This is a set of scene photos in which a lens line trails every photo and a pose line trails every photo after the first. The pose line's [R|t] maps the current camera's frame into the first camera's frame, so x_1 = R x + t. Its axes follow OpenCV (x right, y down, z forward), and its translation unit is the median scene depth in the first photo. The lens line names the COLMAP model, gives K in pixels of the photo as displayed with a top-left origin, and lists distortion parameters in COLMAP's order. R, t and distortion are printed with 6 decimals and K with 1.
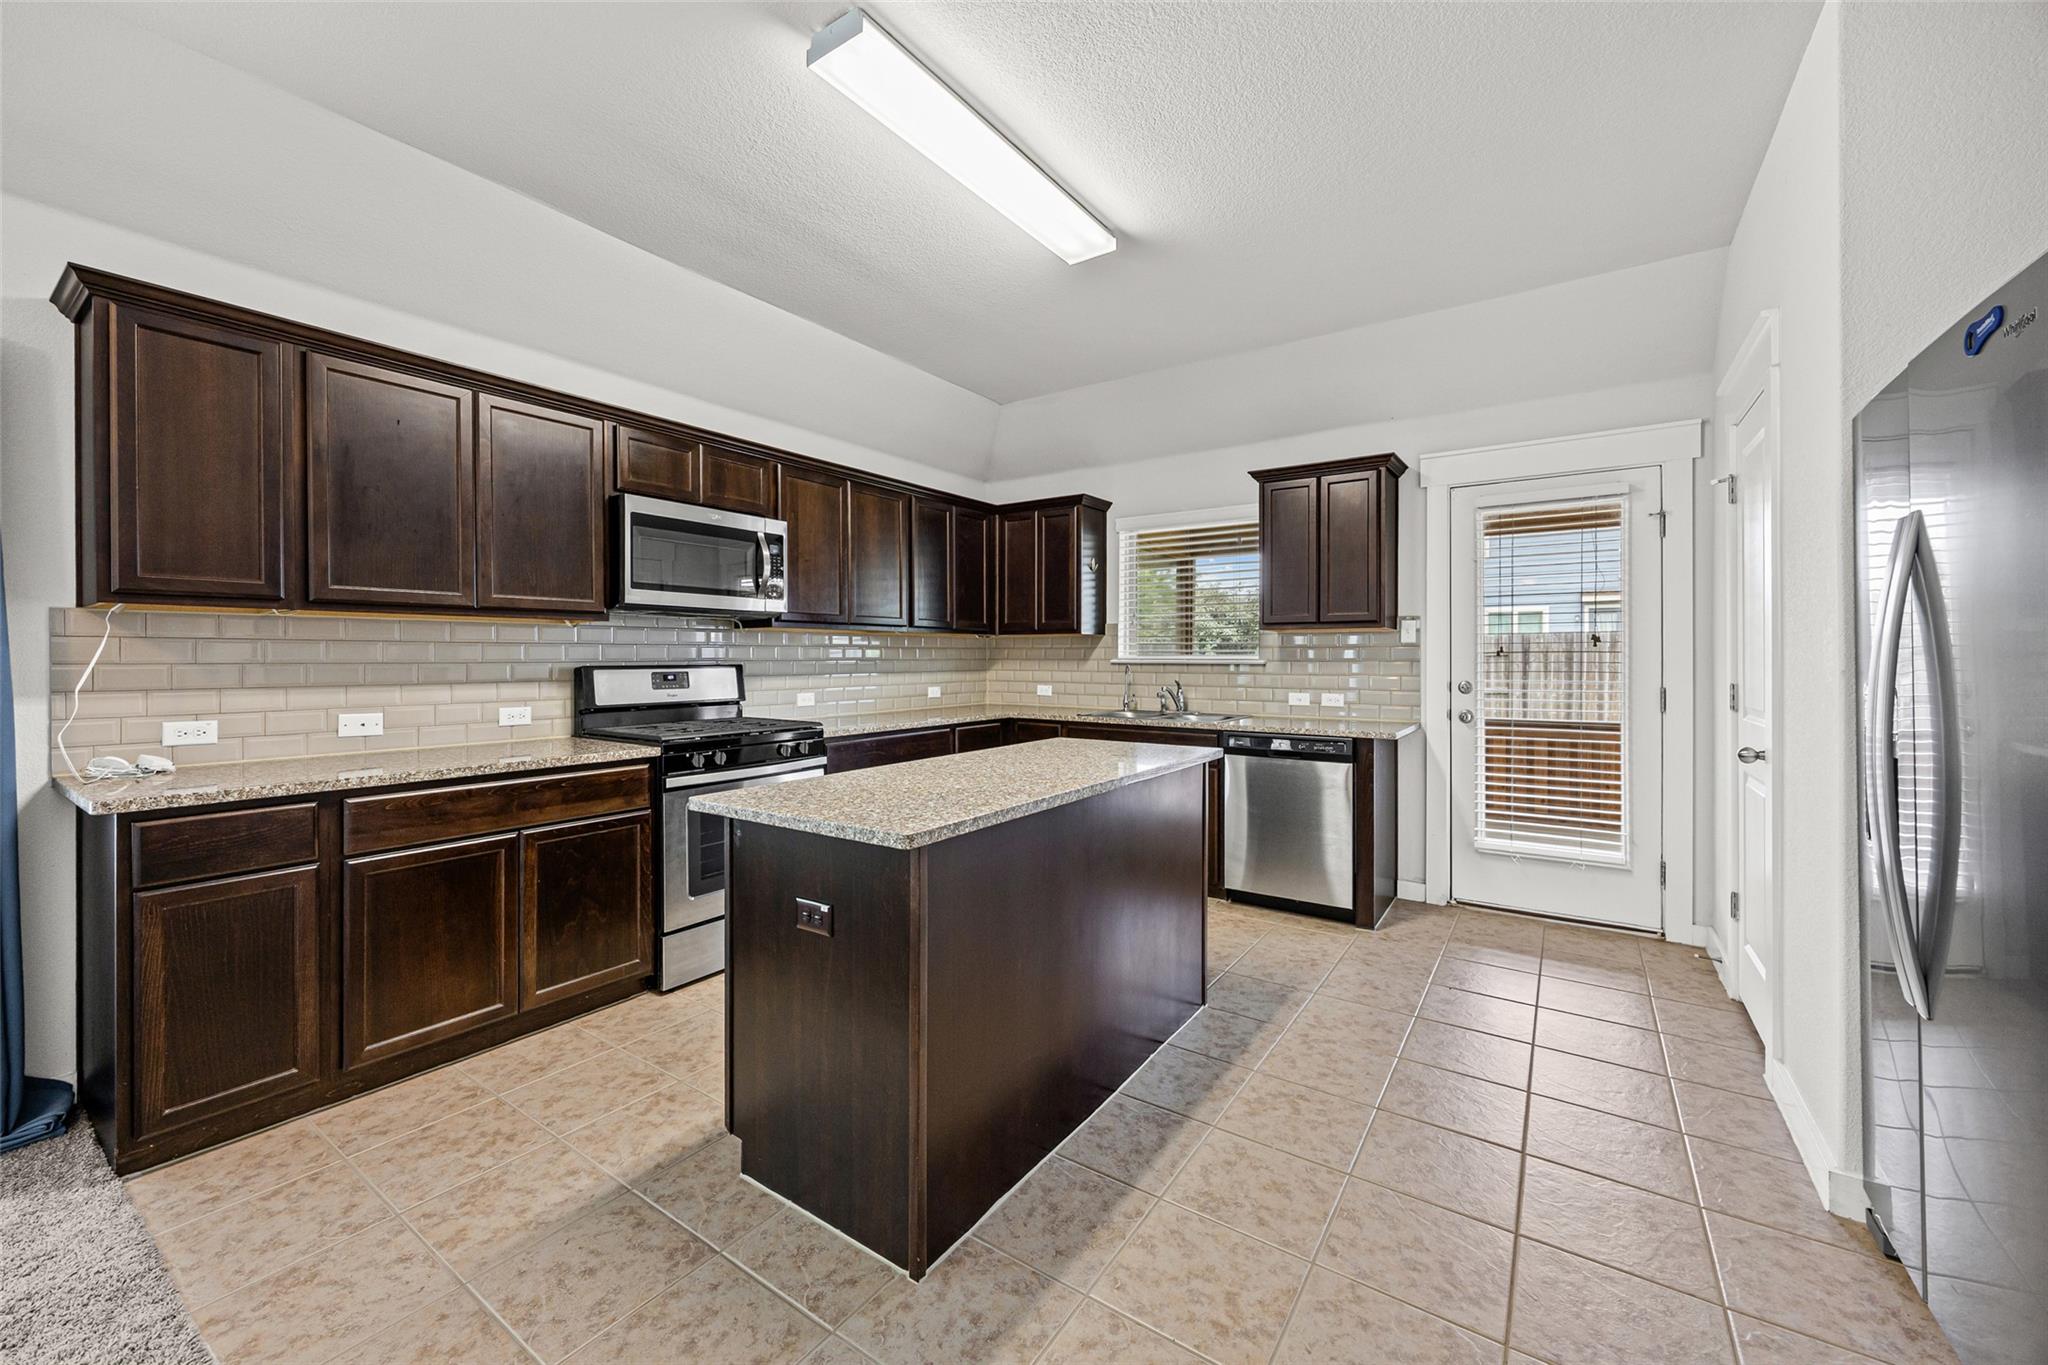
lens RADIAL K [[806.3, 0, 1020.6], [0, 806.3, 656.3], [0, 0, 1]] dist [-0.003141, -0.000226]
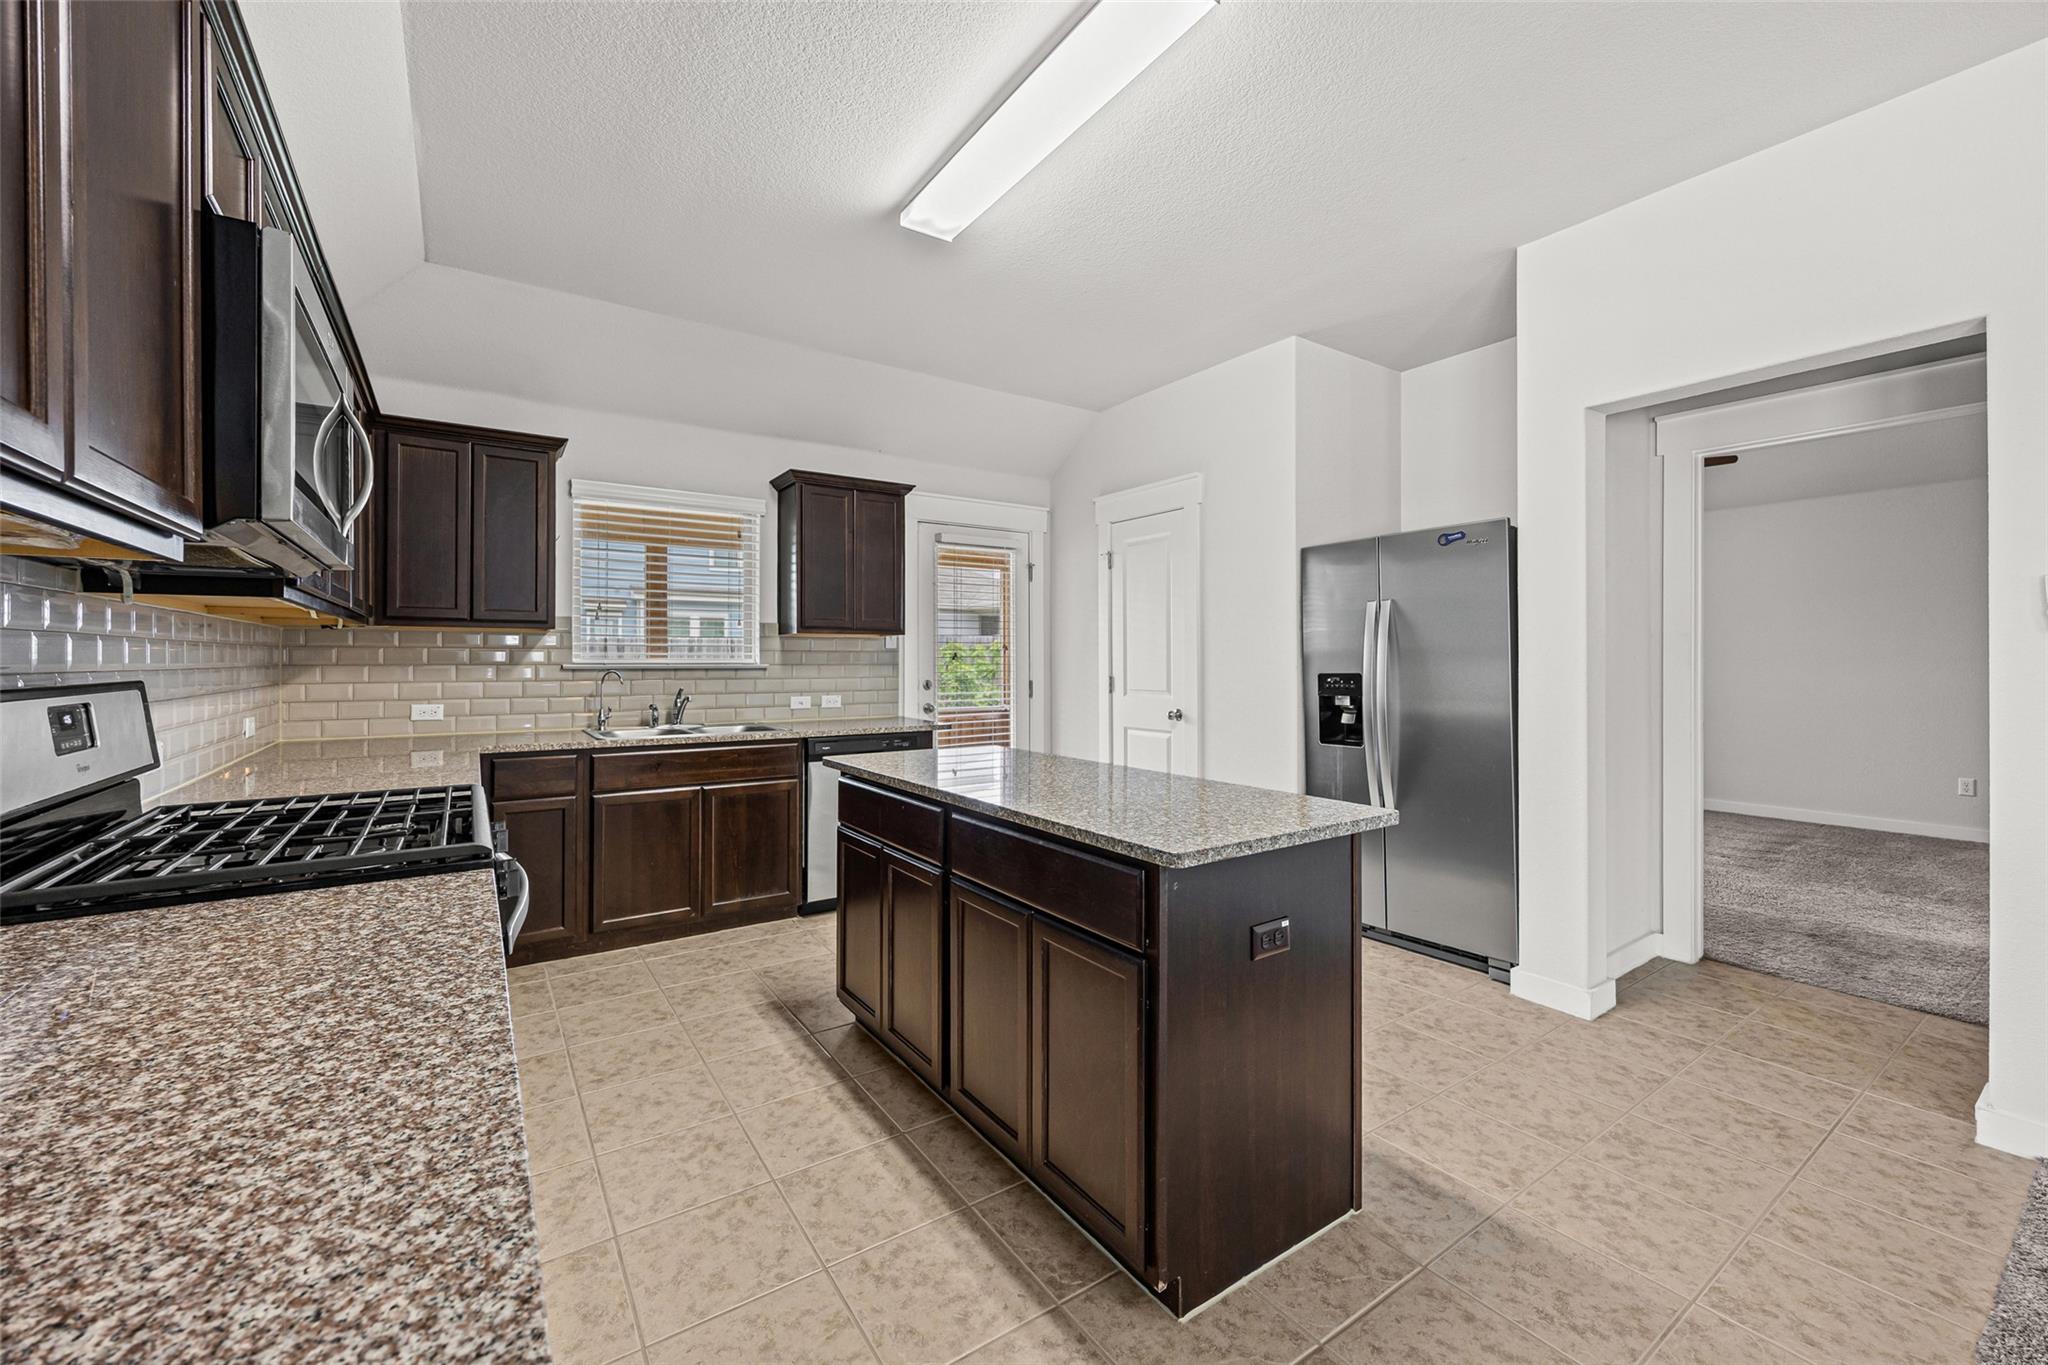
lens RADIAL K [[806.3, 0, 1021.5], [0, 806.3, 653.9], [0, 0, 1]] dist [-0.003141, -0.000226]
pose [[0.359680, 0.005869, 0.933057, -0.553424], [0.000481, 0.999979, -0.006476, -0.001194], [-0.933075, 0.002778, 0.359670, 0.417755]]
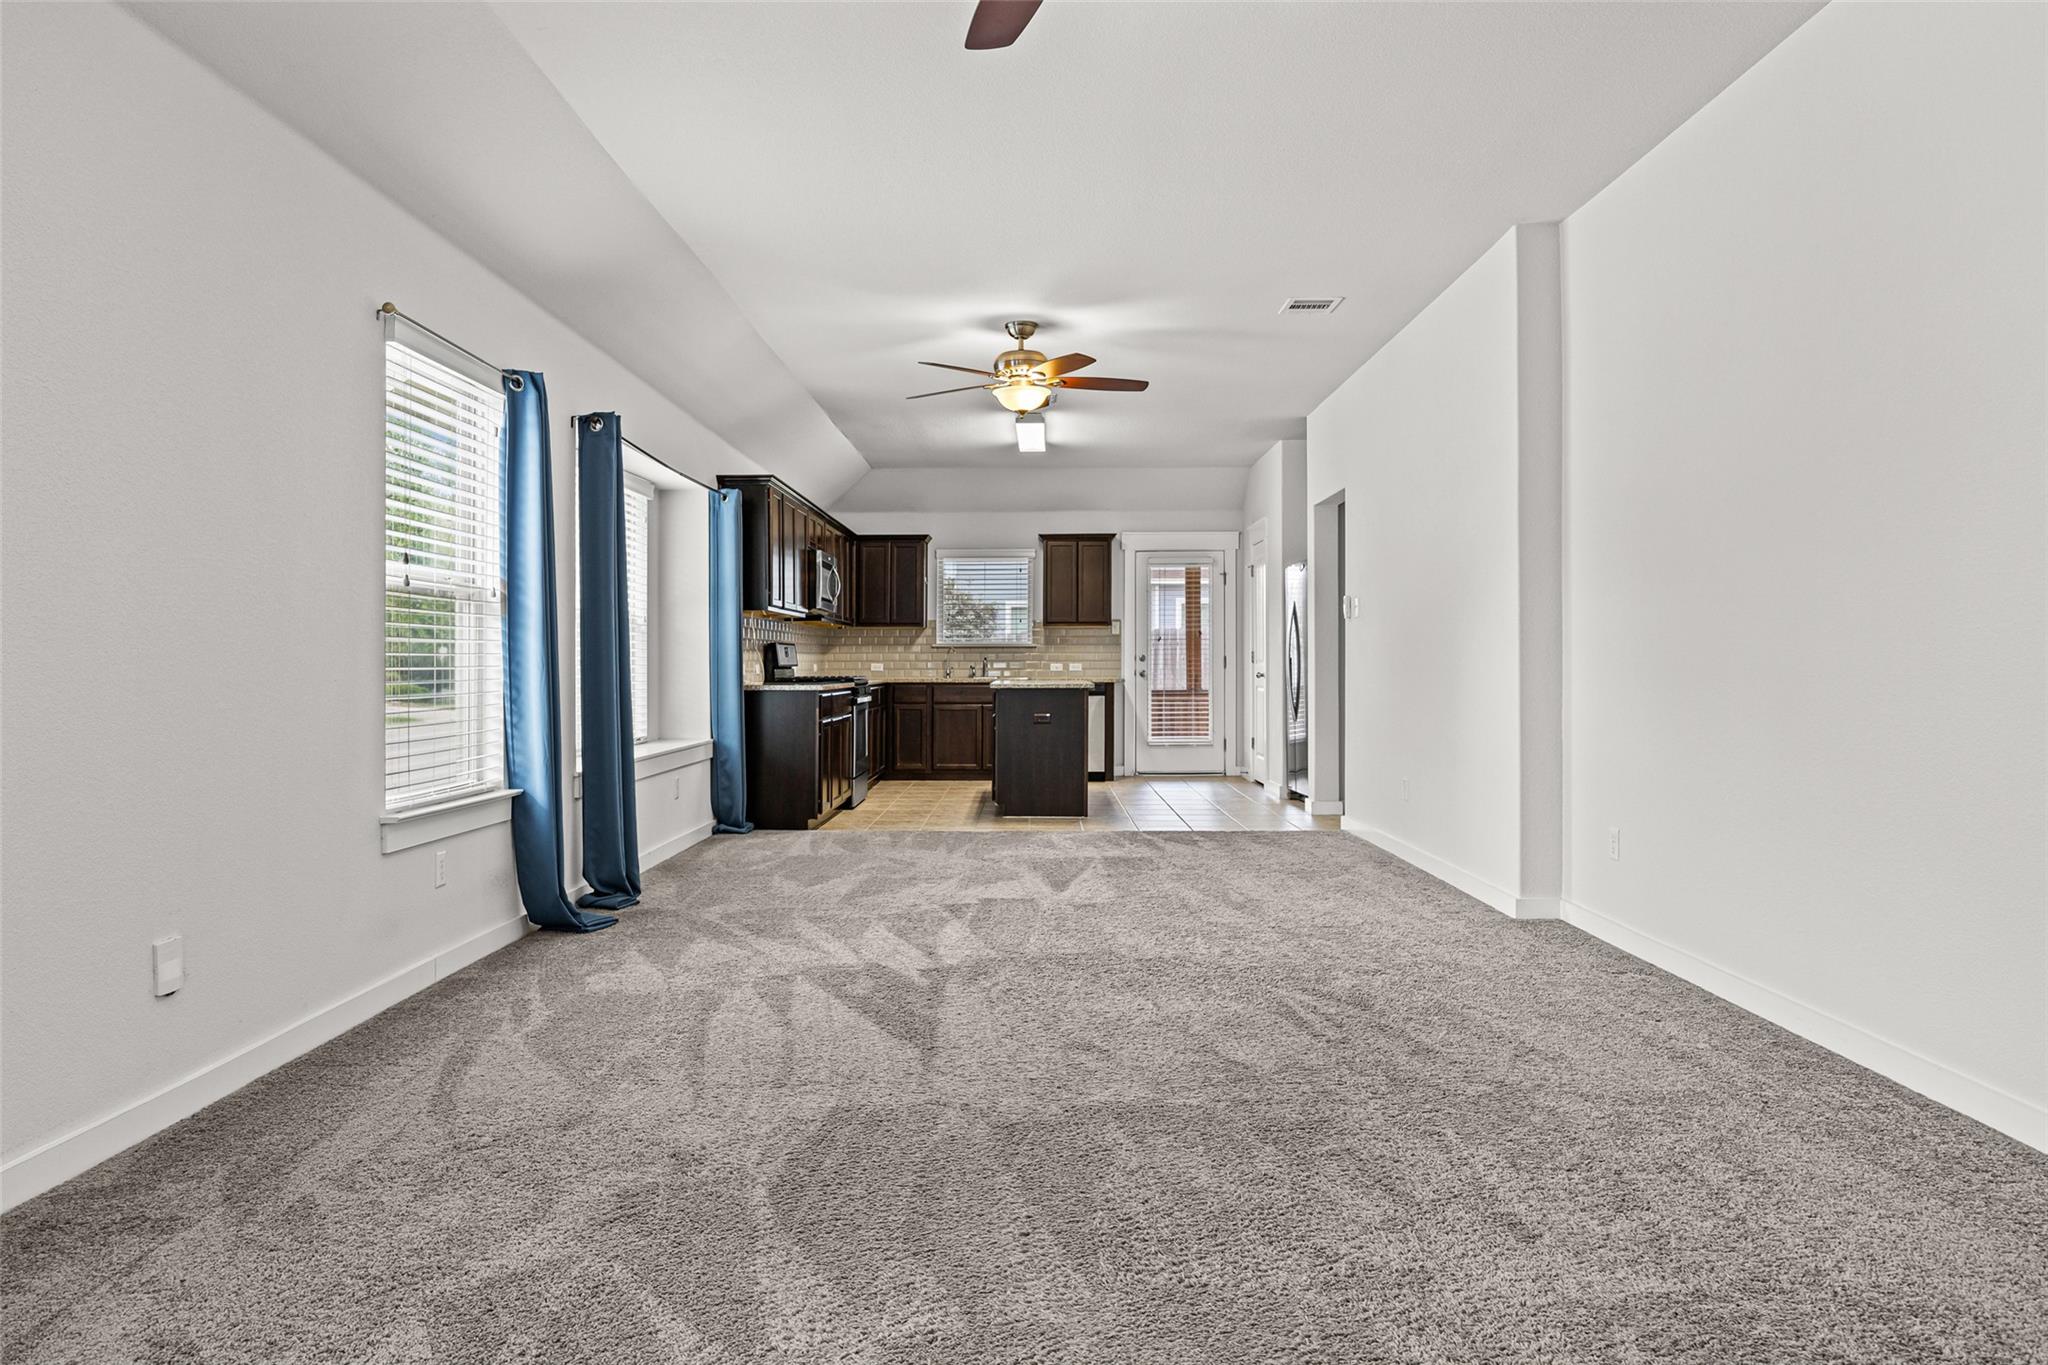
lens RADIAL K [[1325.6, 0, 1033.6], [0, 1325.6, 671.7], [0, 0, 1]] dist [0.001717, 0.000022]
pose [[0.826428, -0.007000, 0.562998, -1.405575], [0.003924, 0.999970, 0.006674, 0.048348], [-0.563028, -0.003307, 0.826431, -1.421841]]
